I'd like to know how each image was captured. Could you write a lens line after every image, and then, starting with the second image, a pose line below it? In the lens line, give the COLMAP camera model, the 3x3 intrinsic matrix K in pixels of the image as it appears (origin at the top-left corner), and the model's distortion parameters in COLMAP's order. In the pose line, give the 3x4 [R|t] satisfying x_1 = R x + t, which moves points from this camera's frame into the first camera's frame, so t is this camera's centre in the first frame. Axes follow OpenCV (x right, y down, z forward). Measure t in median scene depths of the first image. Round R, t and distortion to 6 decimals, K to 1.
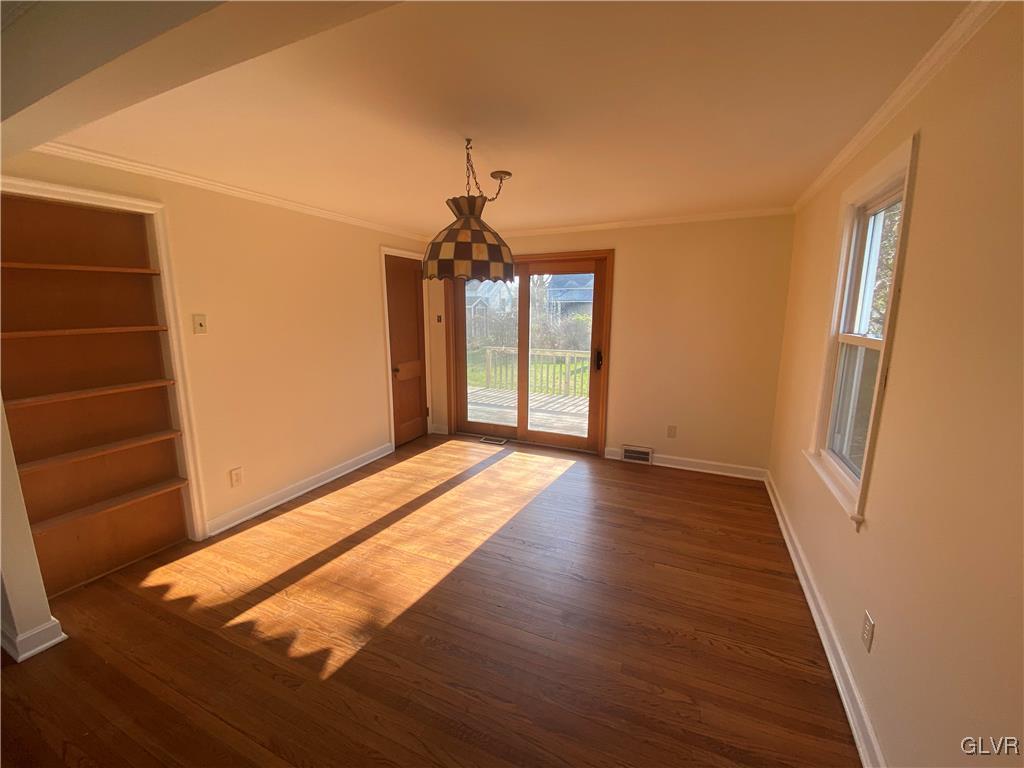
lens RADIAL K [[422.2, 0, 514.6], [0, 422.2, 382.6], [0, 0, 1]] dist [-0.023202, -0.000211]
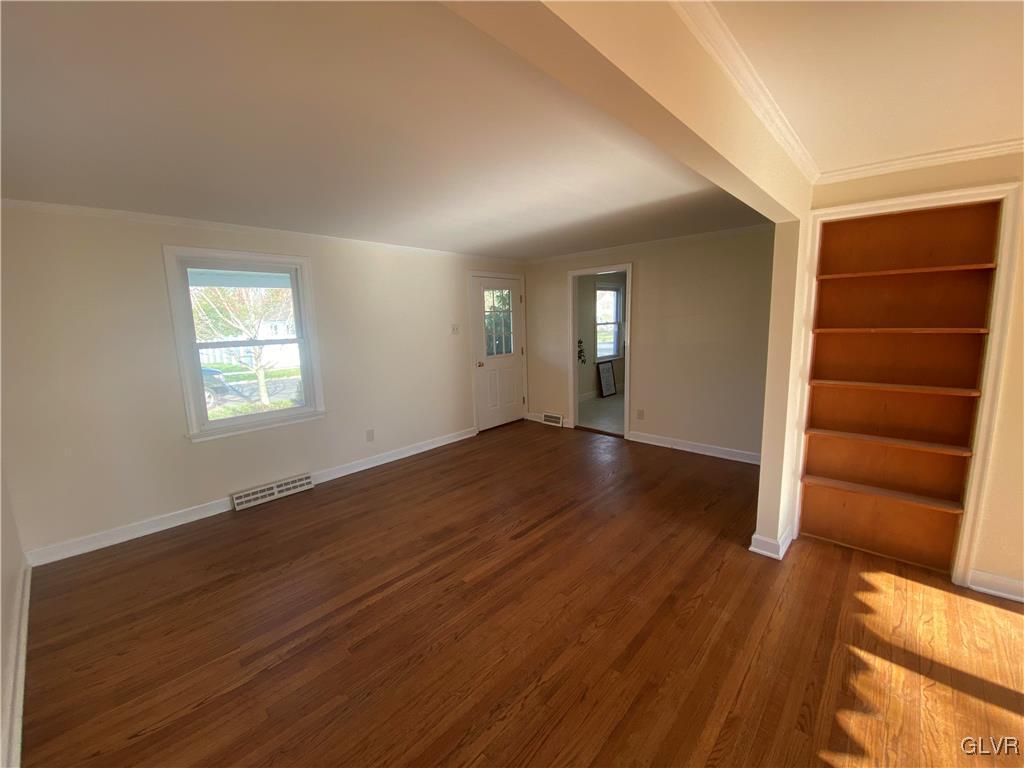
lens RADIAL K [[422.2, 0, 514.6], [0, 422.2, 382.6], [0, 0, 1]] dist [-0.023202, -0.000211]
pose [[-0.309462, 0.154619, -0.938257, 0.291983], [-0.145884, 0.967292, 0.207520, -0.070249], [0.939655, 0.201097, -0.276783, 0.377619]]
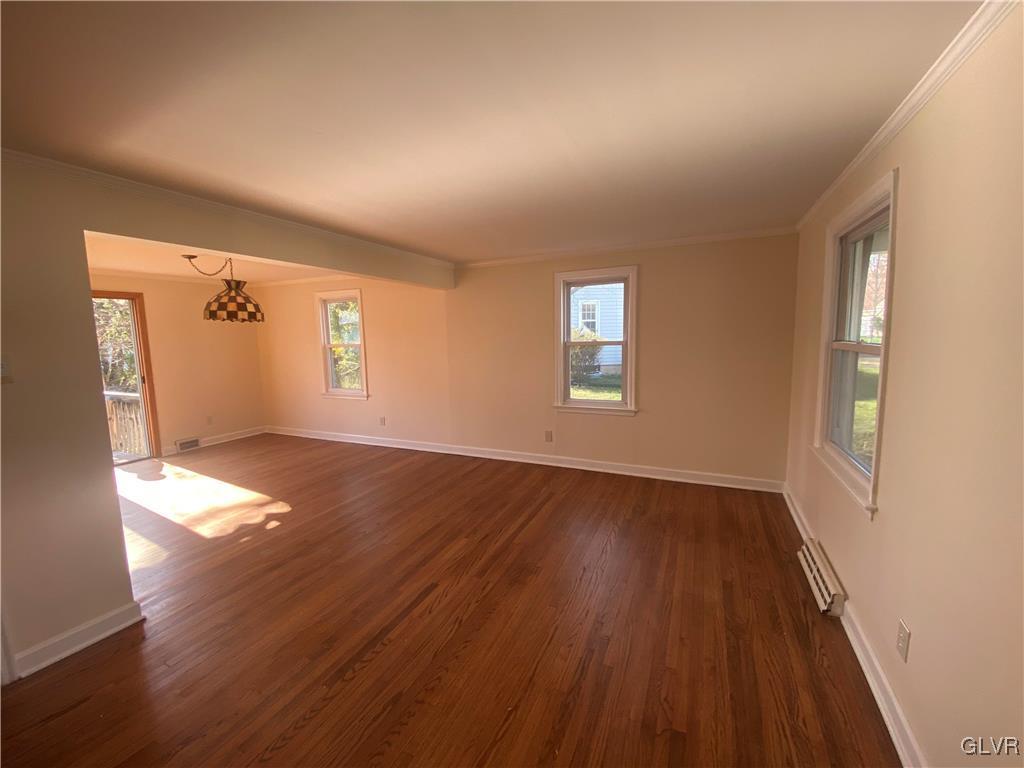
lens RADIAL K [[422.2, 0, 514.6], [0, 422.2, 382.6], [0, 0, 1]] dist [-0.023202, -0.000211]
pose [[0.009578, -0.108976, 0.993998, -1.854179], [0.194352, 0.975290, 0.105053, 0.070470], [-0.980885, 0.192180, 0.030521, -0.220898]]
